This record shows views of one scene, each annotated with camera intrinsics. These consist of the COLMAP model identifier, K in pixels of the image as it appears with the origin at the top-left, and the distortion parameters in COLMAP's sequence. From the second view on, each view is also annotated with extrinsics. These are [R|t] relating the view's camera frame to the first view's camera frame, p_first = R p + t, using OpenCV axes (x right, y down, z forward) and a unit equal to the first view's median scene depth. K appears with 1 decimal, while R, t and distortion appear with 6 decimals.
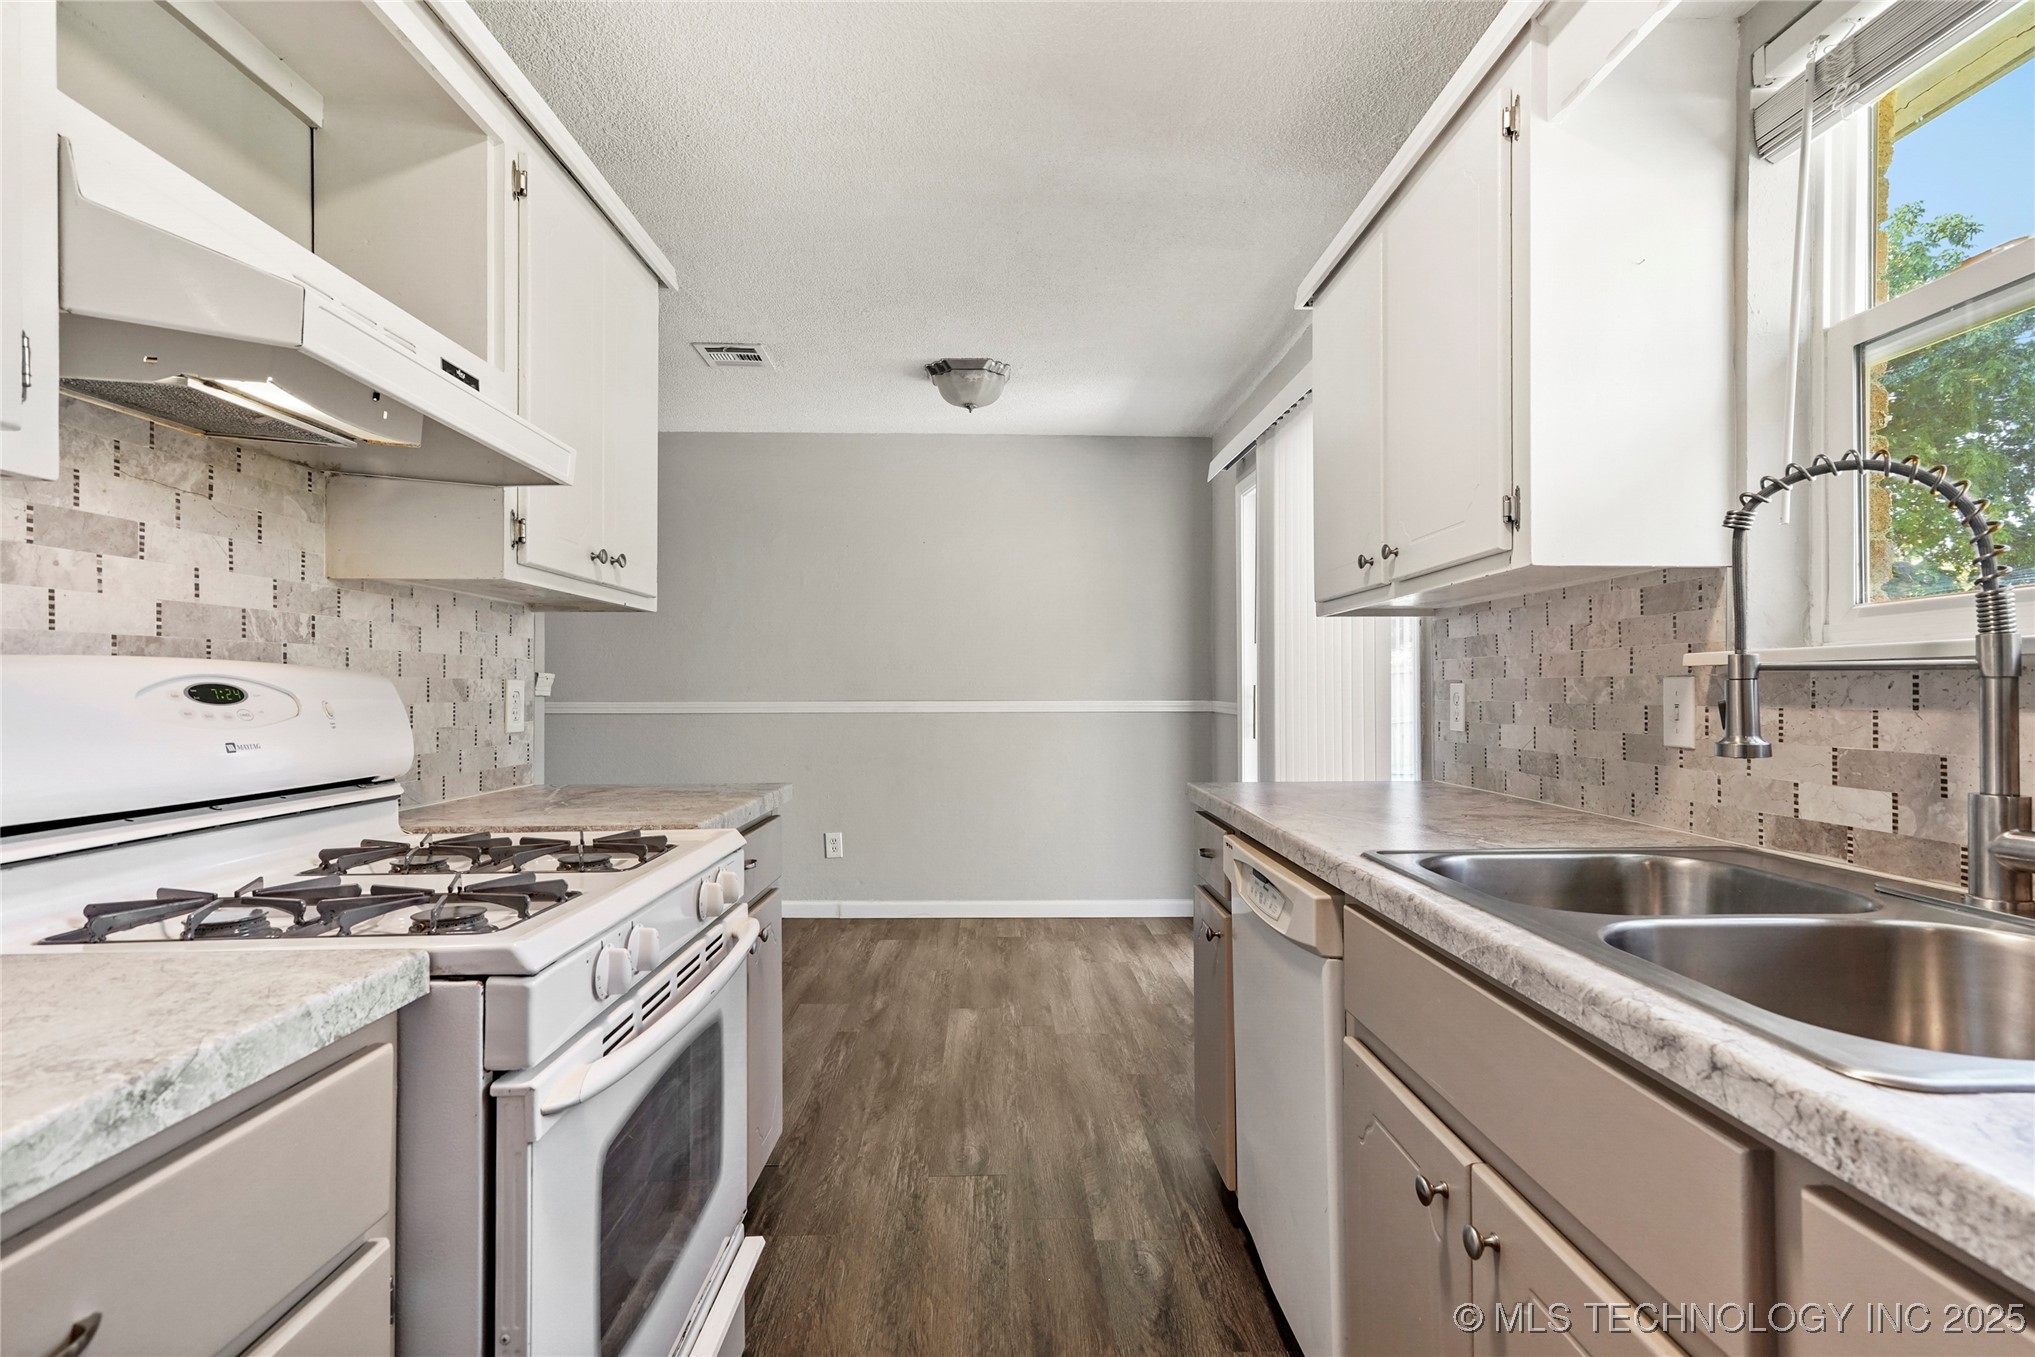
lens RADIAL K [[972.8, 0, 1005.5], [0, 972.8, 677.5], [0, 0, 1]] dist [-0.003019, 0.006111]
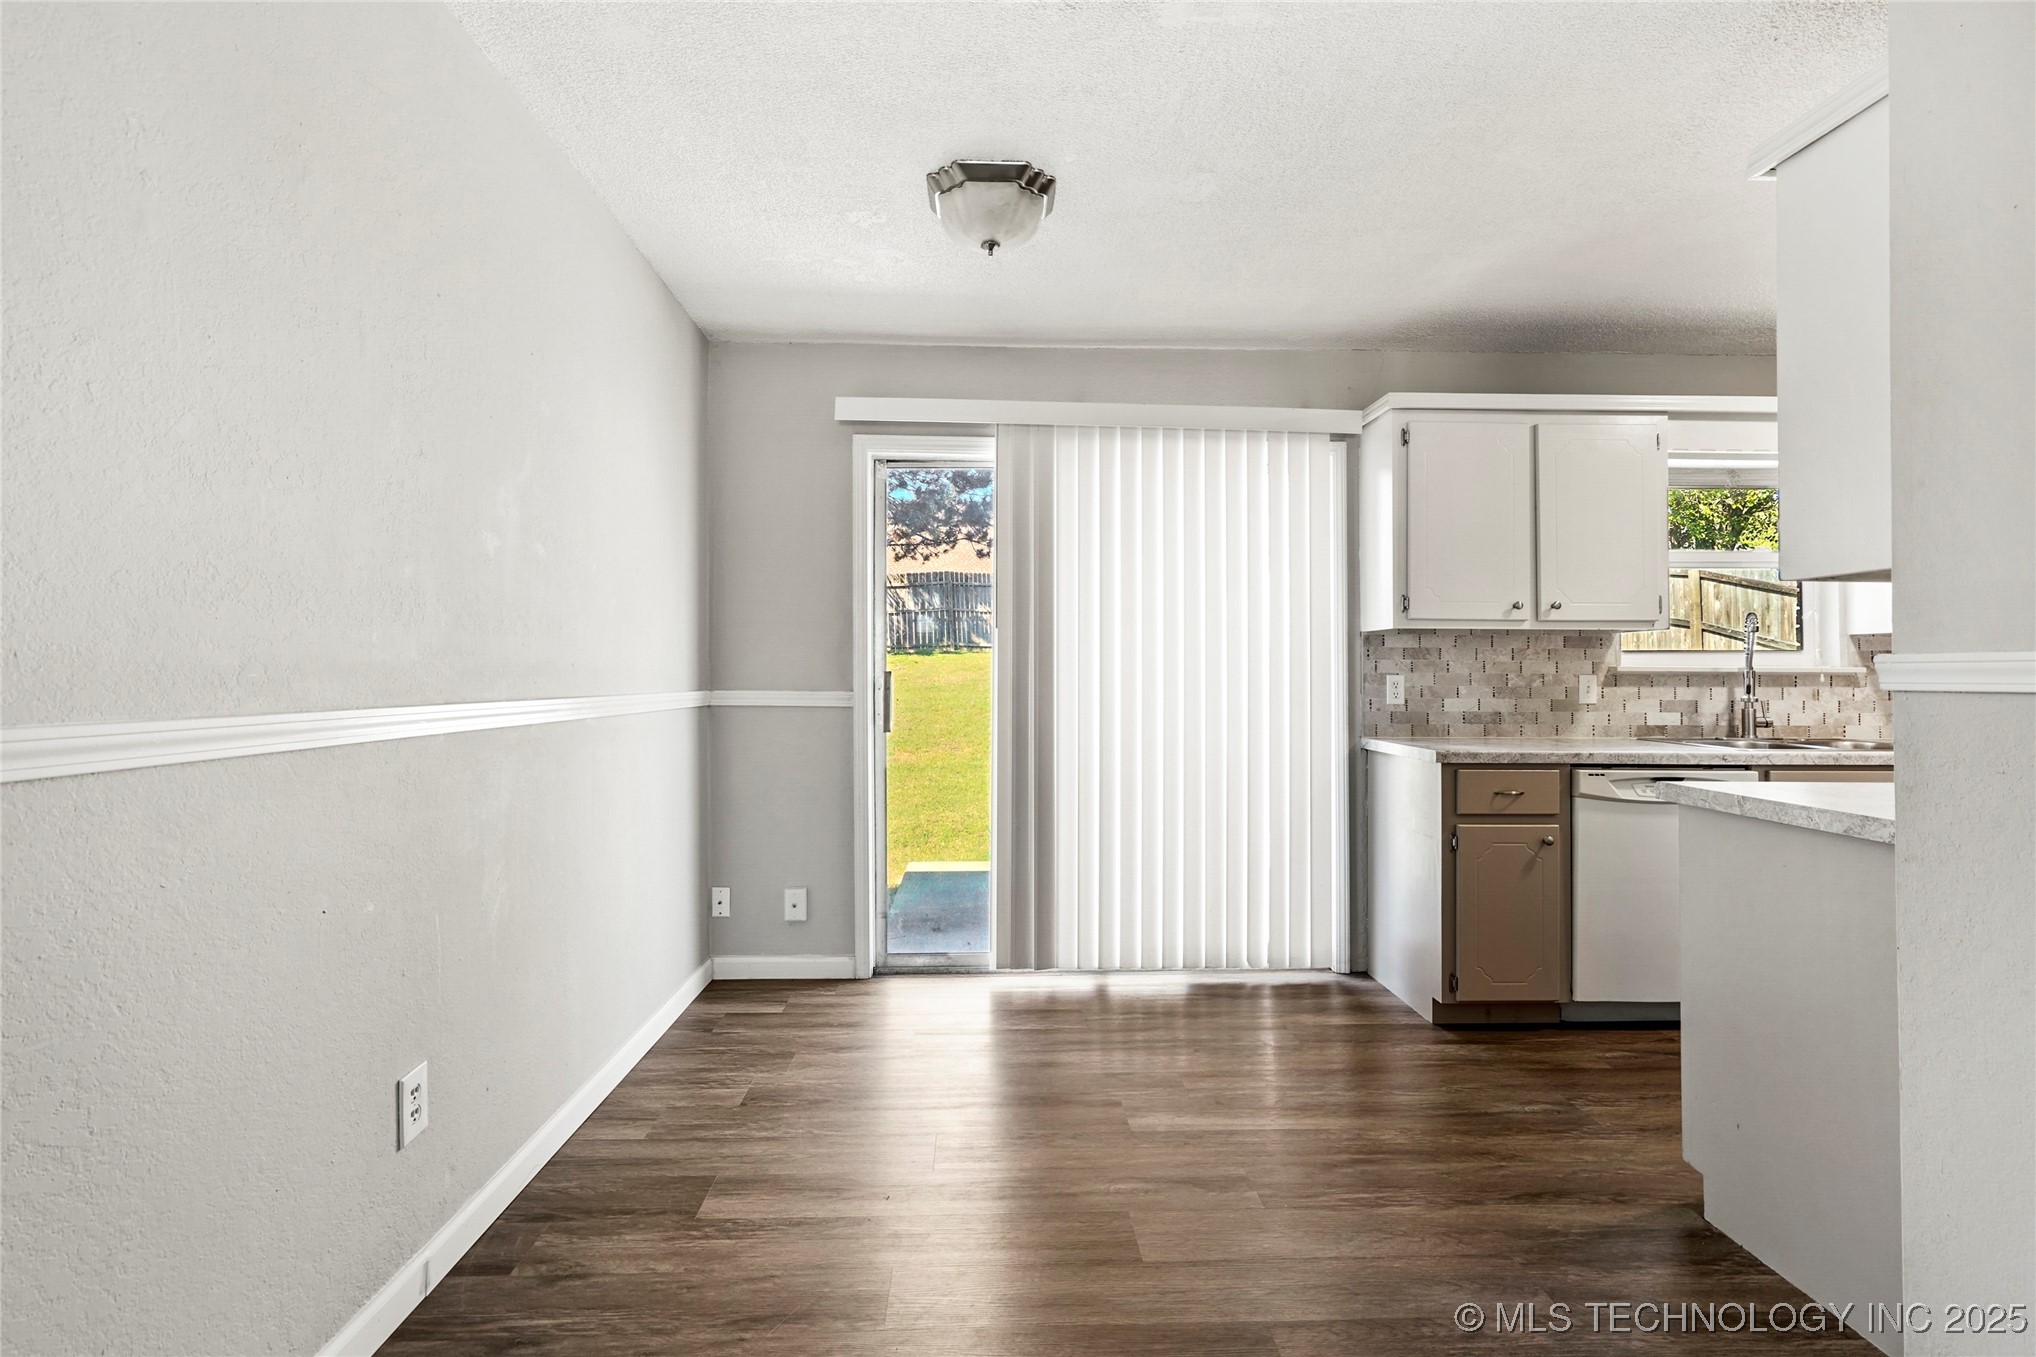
lens RADIAL K [[973.3, 0, 1016.0], [0, 973.3, 647.2], [0, 0, 1]] dist [-0.003019, 0.006111]
pose [[-0.020459, 0.032094, 0.999275, -1.524001], [-0.017481, 0.999320, -0.032453, 0.029988], [-0.999638, -0.018132, -0.019884, 2.187938]]
